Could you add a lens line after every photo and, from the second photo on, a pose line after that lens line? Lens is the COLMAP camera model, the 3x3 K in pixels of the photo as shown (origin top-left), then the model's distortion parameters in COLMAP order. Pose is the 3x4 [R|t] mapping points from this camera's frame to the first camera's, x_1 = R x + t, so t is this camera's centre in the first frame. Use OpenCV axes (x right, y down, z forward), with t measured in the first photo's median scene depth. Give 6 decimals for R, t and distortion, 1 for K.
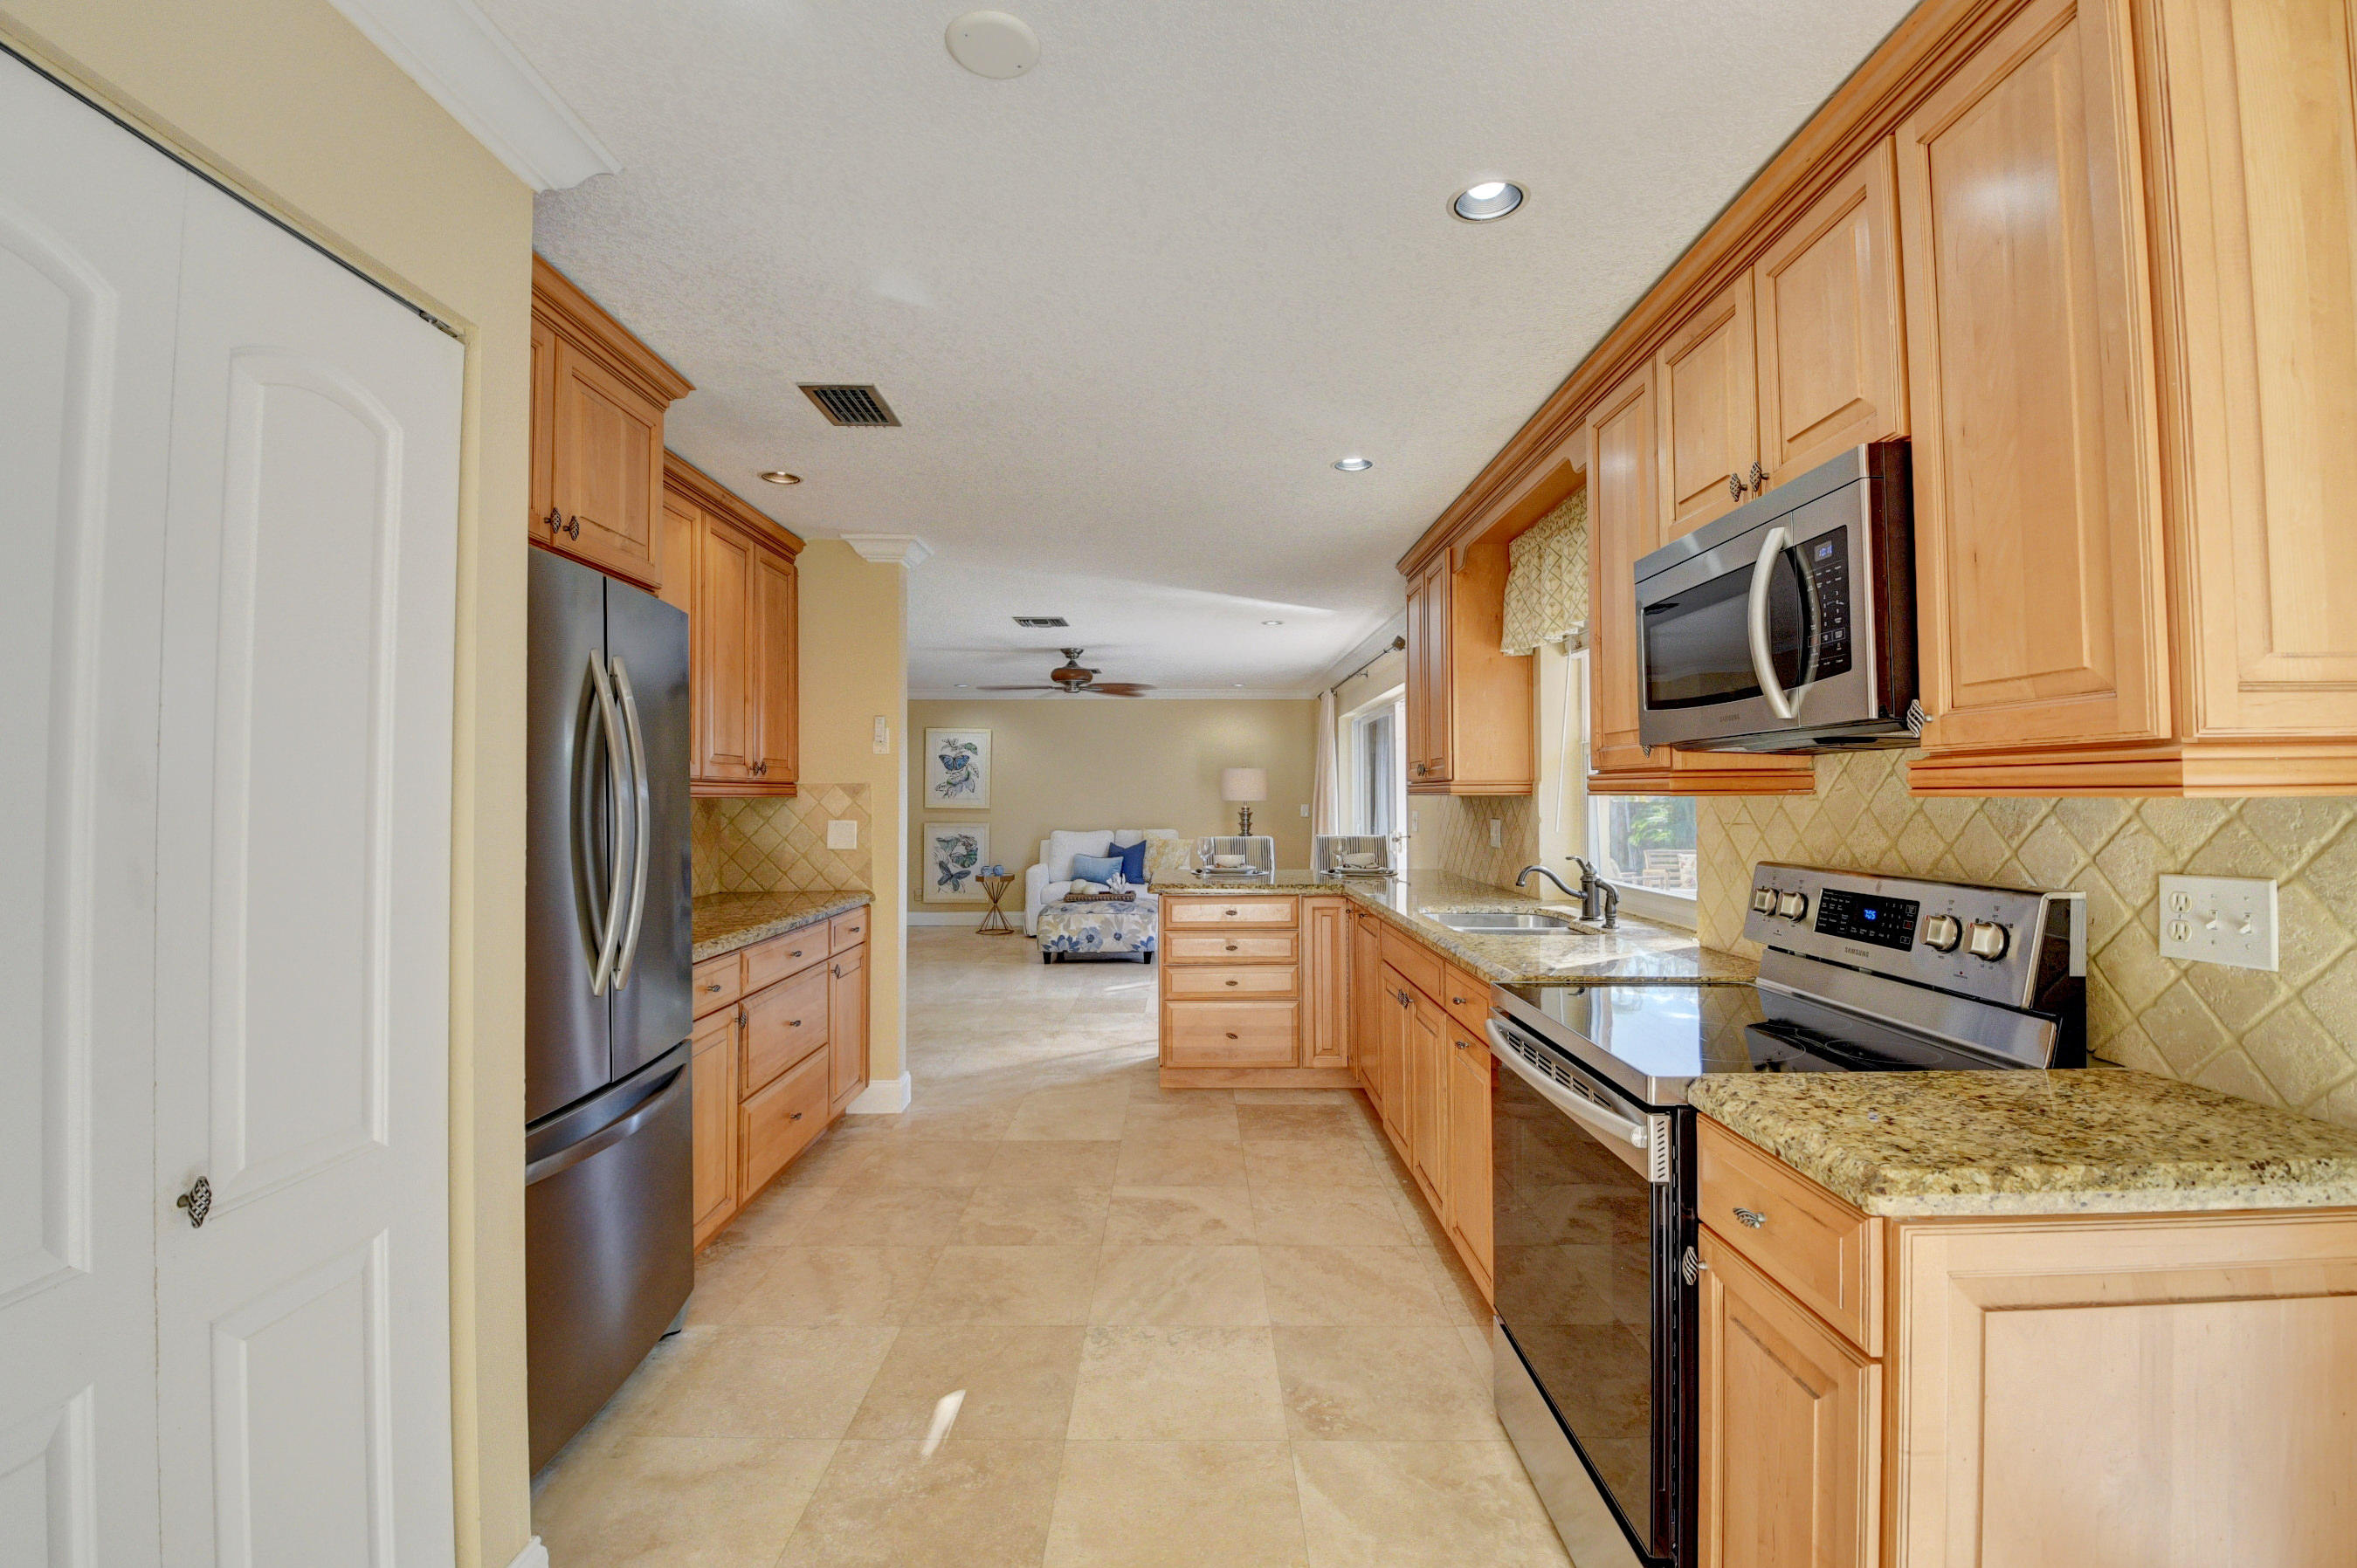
lens RADIAL K [[1031.2, 0, 1178.8], [0, 1031.2, 778.3], [0, 0, 1]] dist [0.025266, -0.035894]
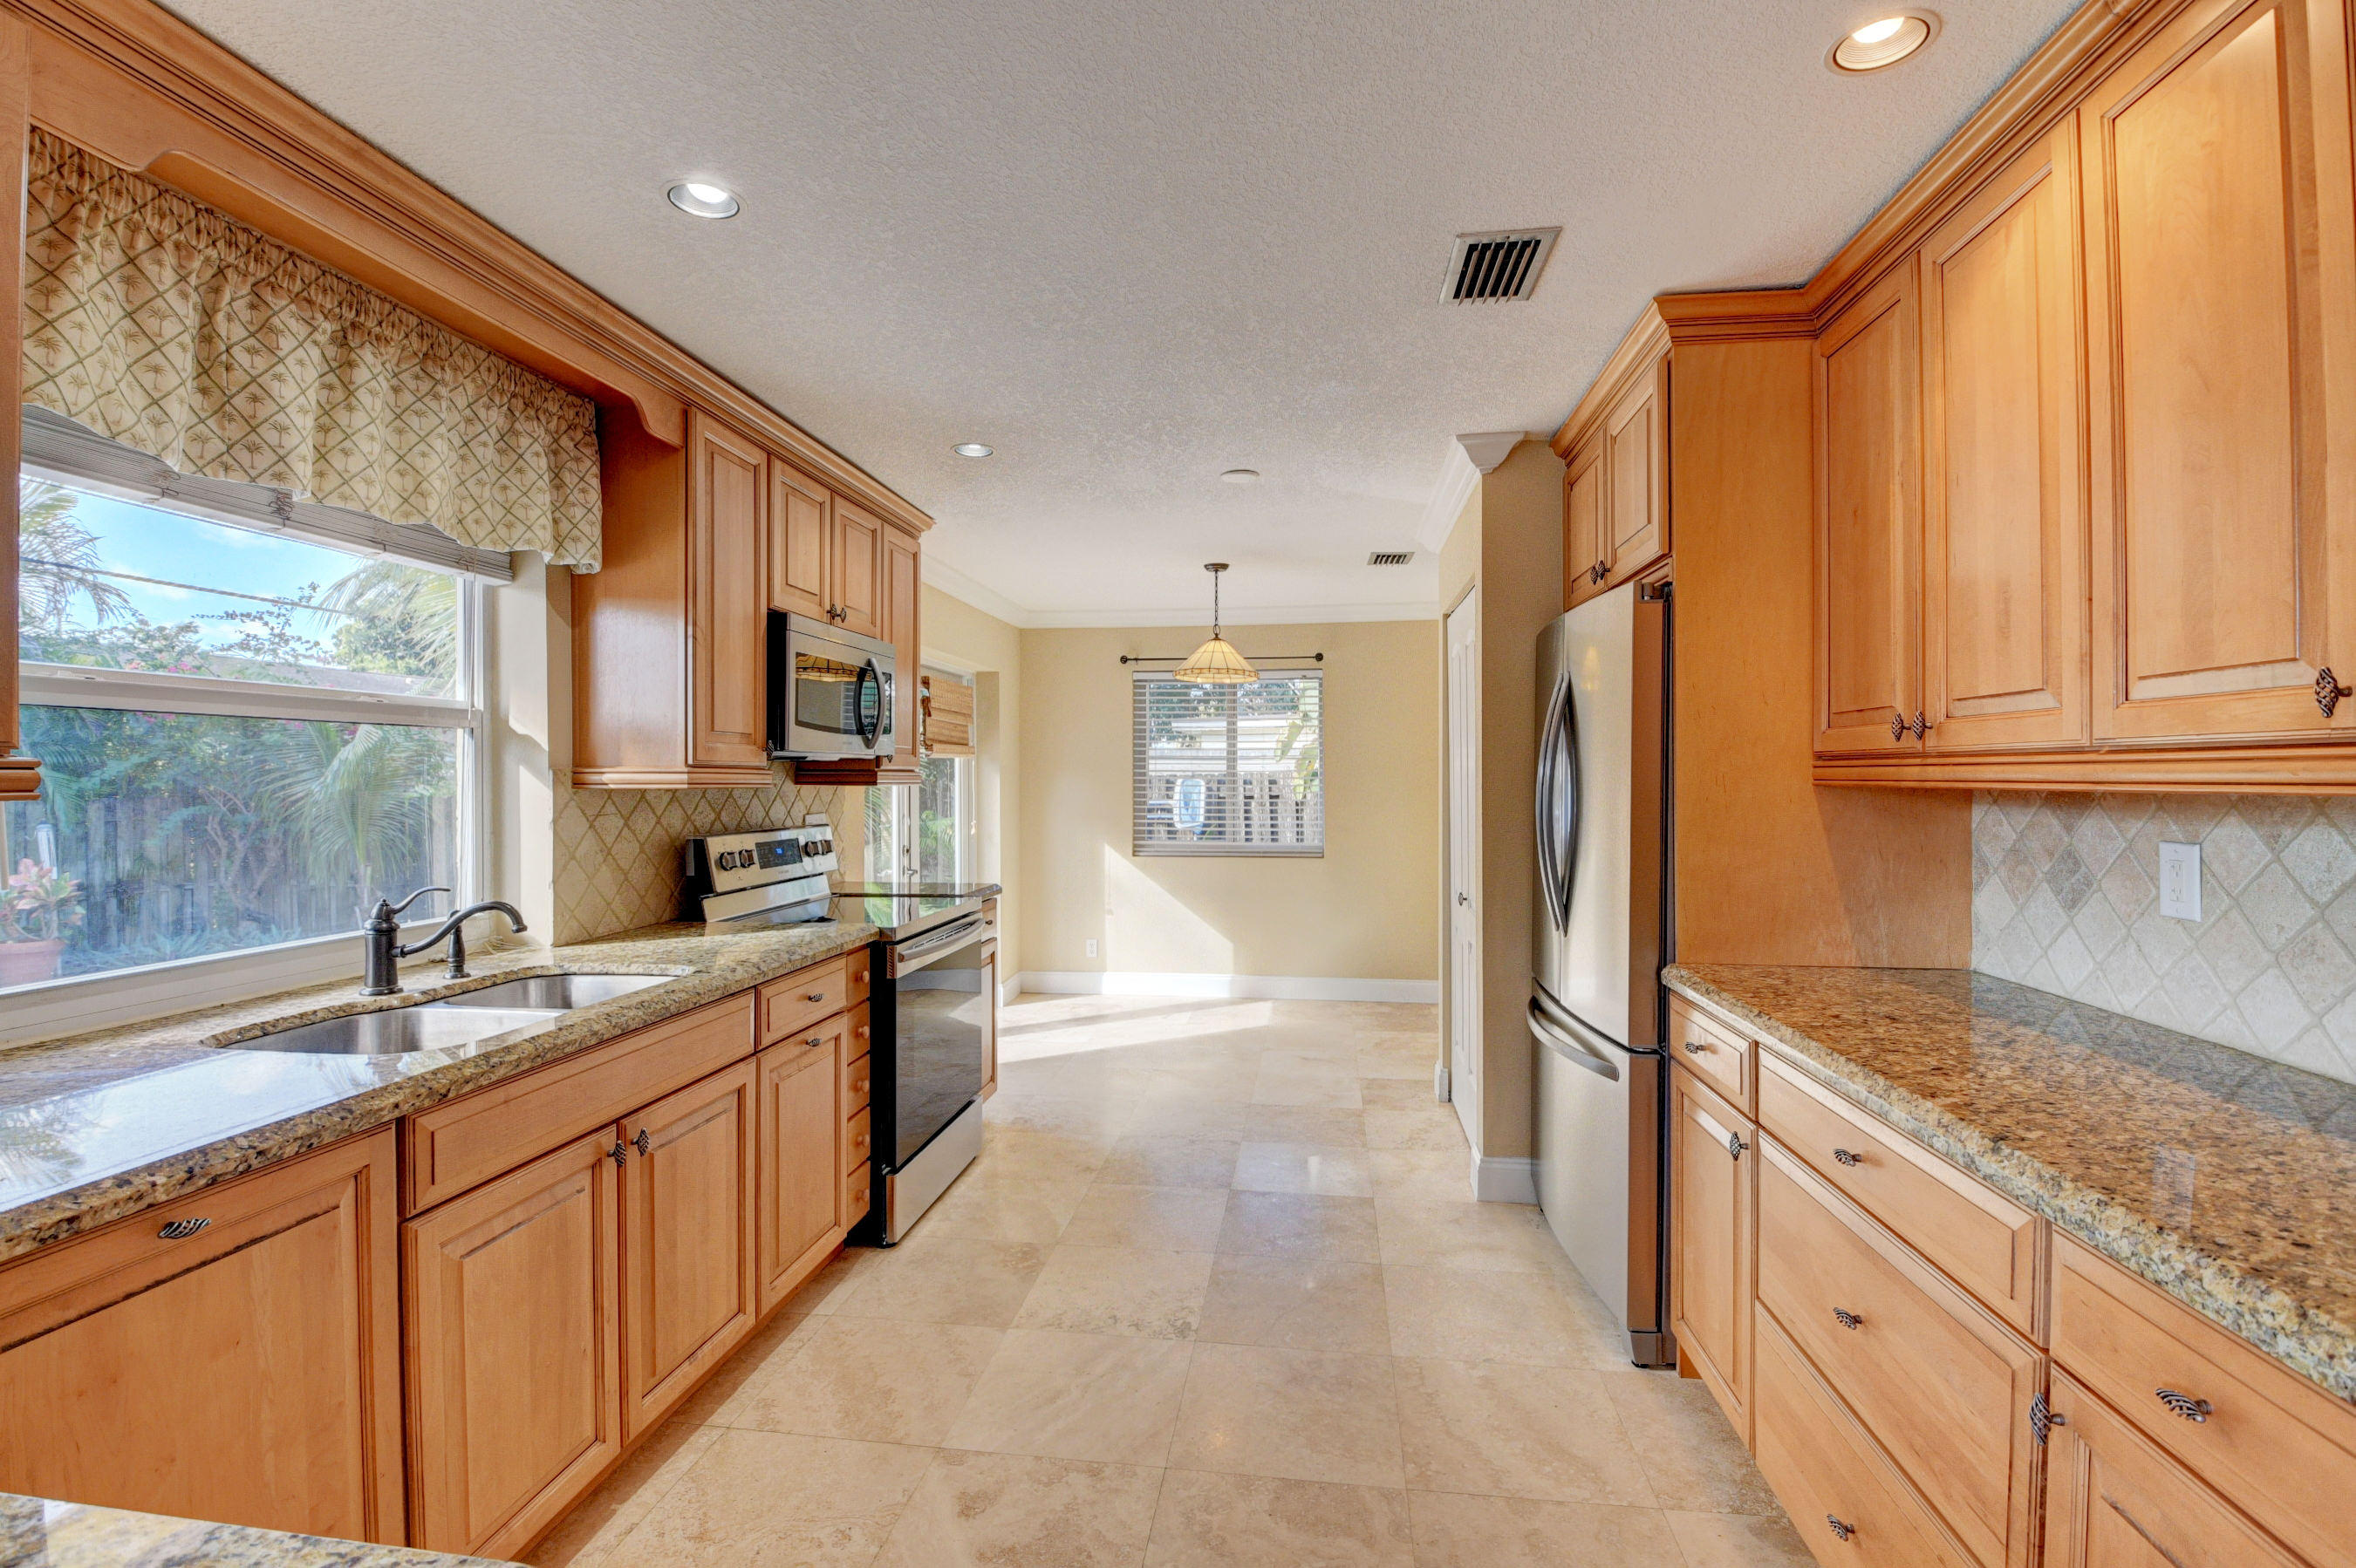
lens RADIAL K [[1030.8, 0, 1178.3], [0, 1030.8, 778.3], [0, 0, 1]] dist [0.025266, -0.035894]
pose [[-0.991087, 0.008064, 0.132975, -0.116123], [0.005976, 0.999853, -0.016095, 0.014769], [-0.133085, -0.015157, -0.990989, 1.108692]]
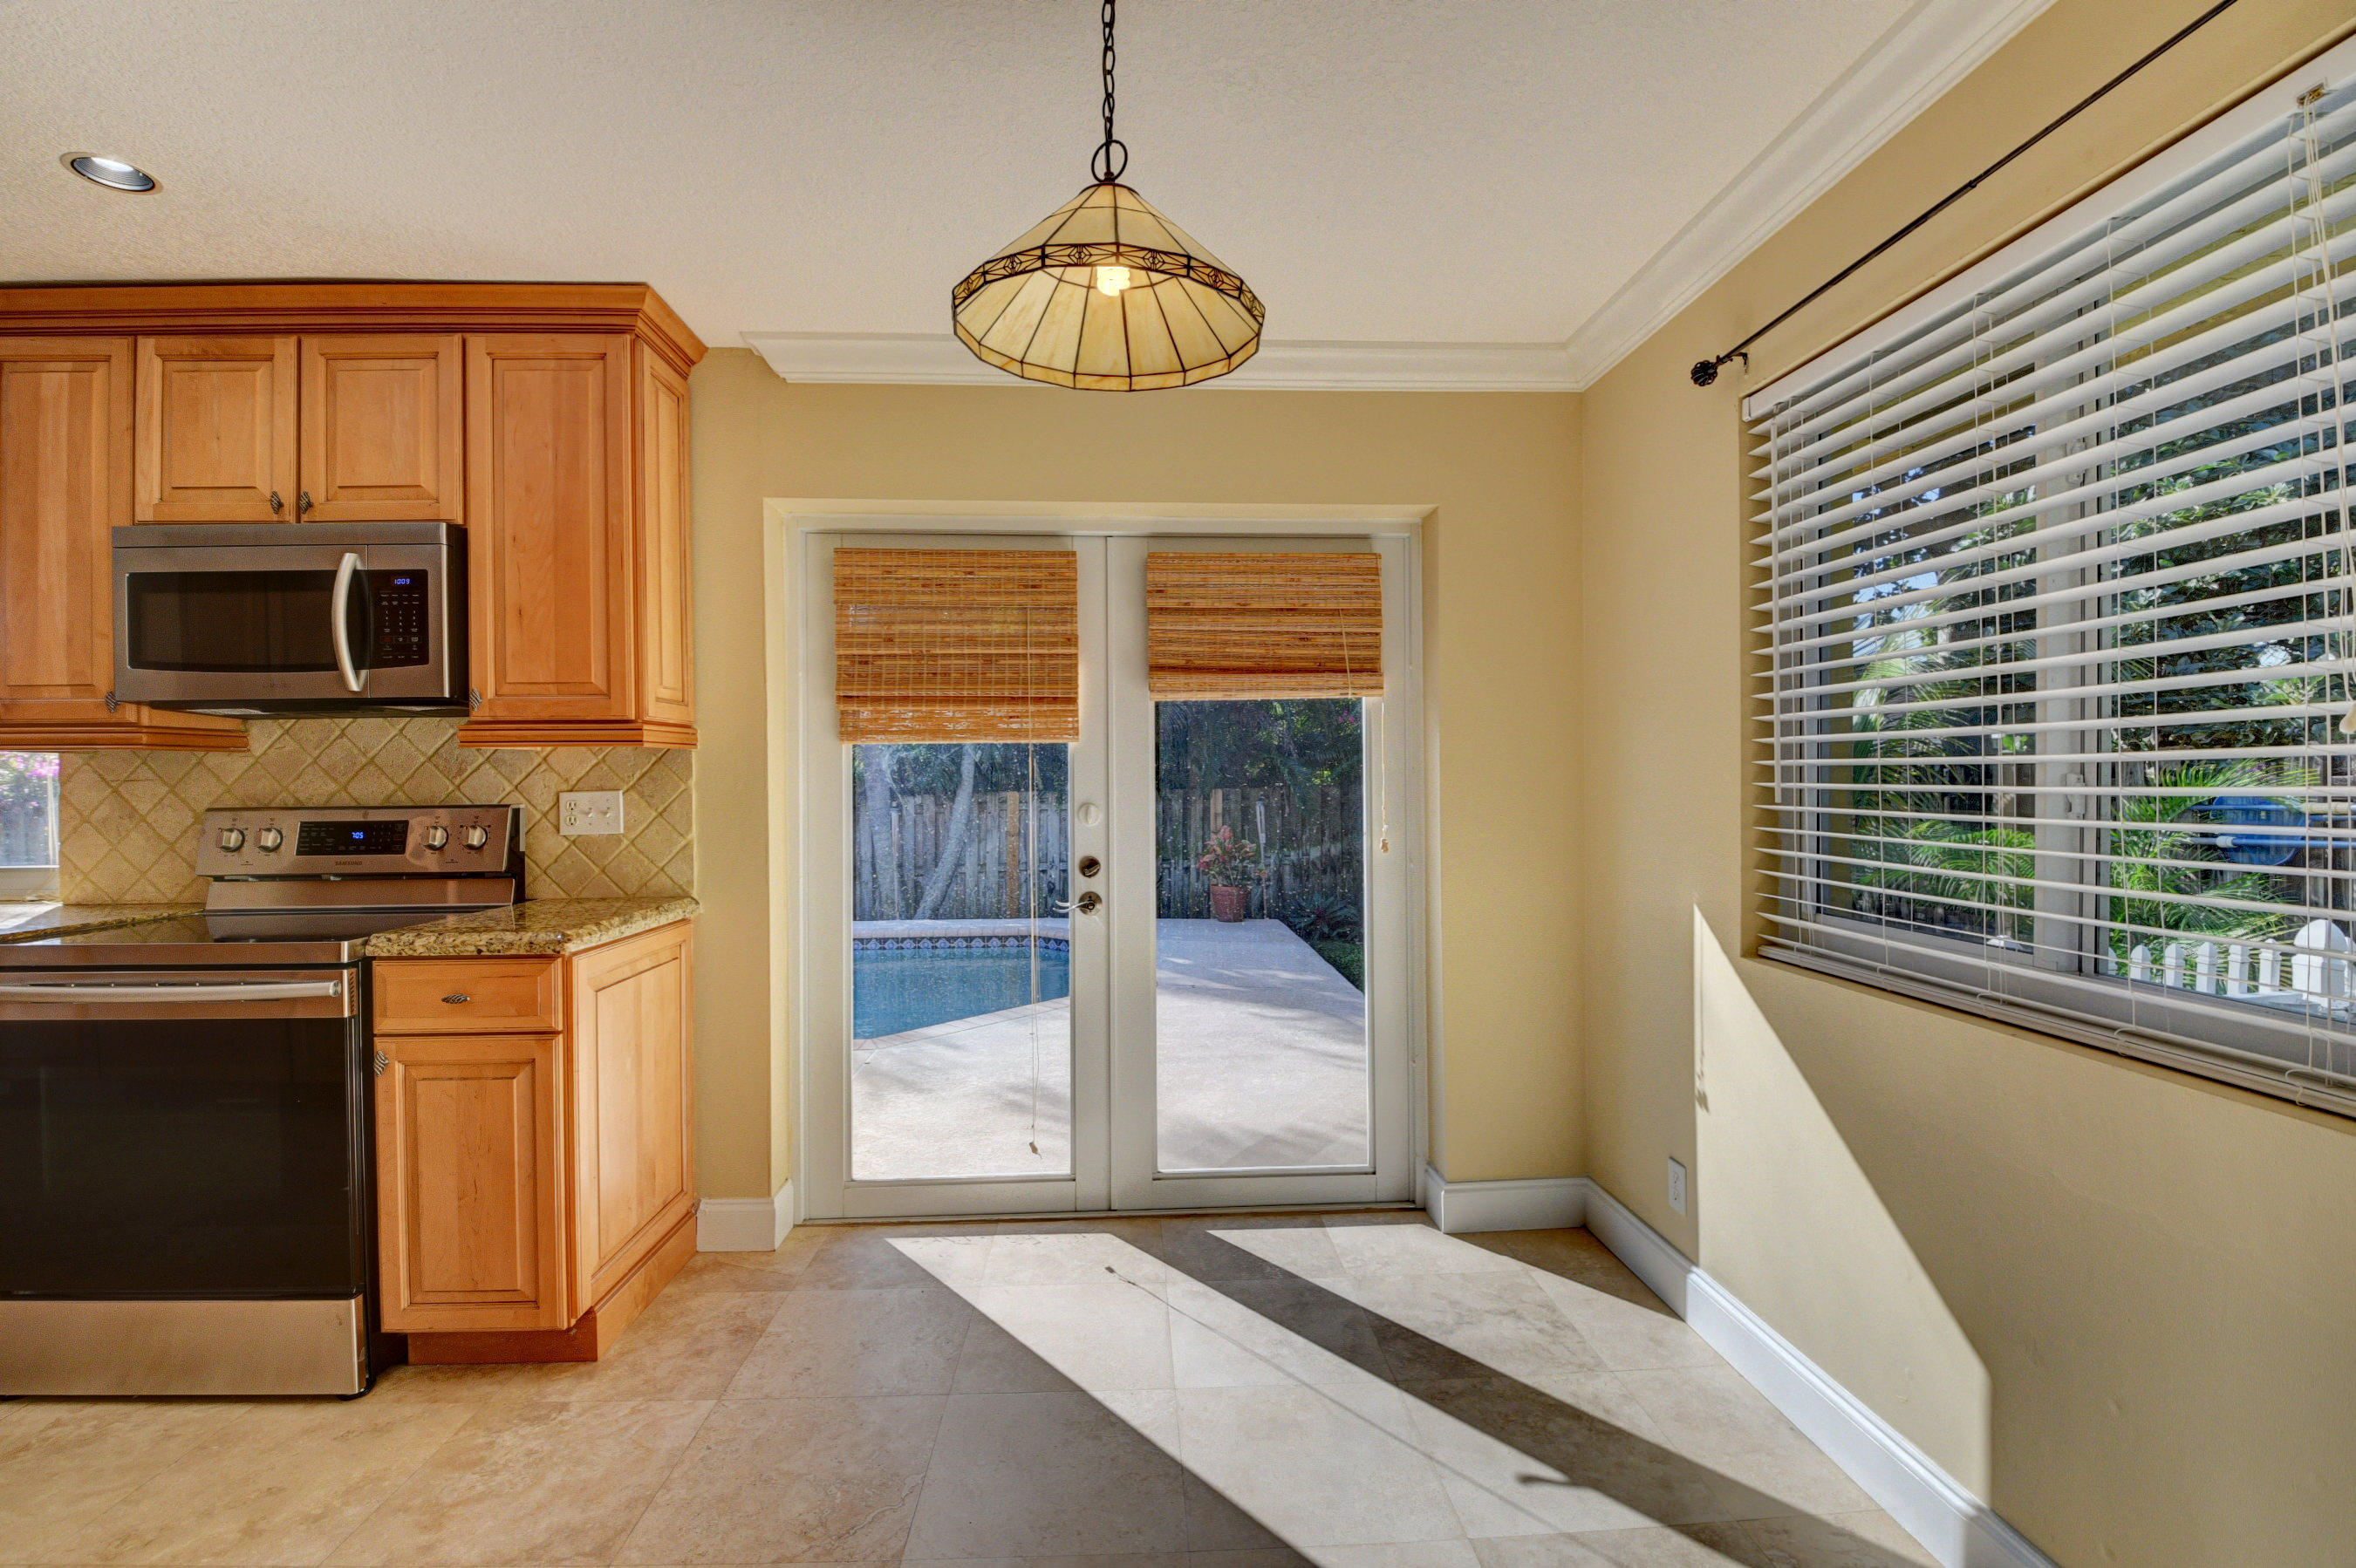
lens RADIAL K [[1052.7, 0, 1179.0], [0, 1052.7, 775.7], [0, 0, 1]] dist [-0.027109, -0.000932]
pose [[-0.060420, 0.008925, 0.998133, -0.320608], [-0.008095, 0.999923, -0.009431, 0.022315], [-0.998140, -0.008649, -0.060343, -0.008285]]
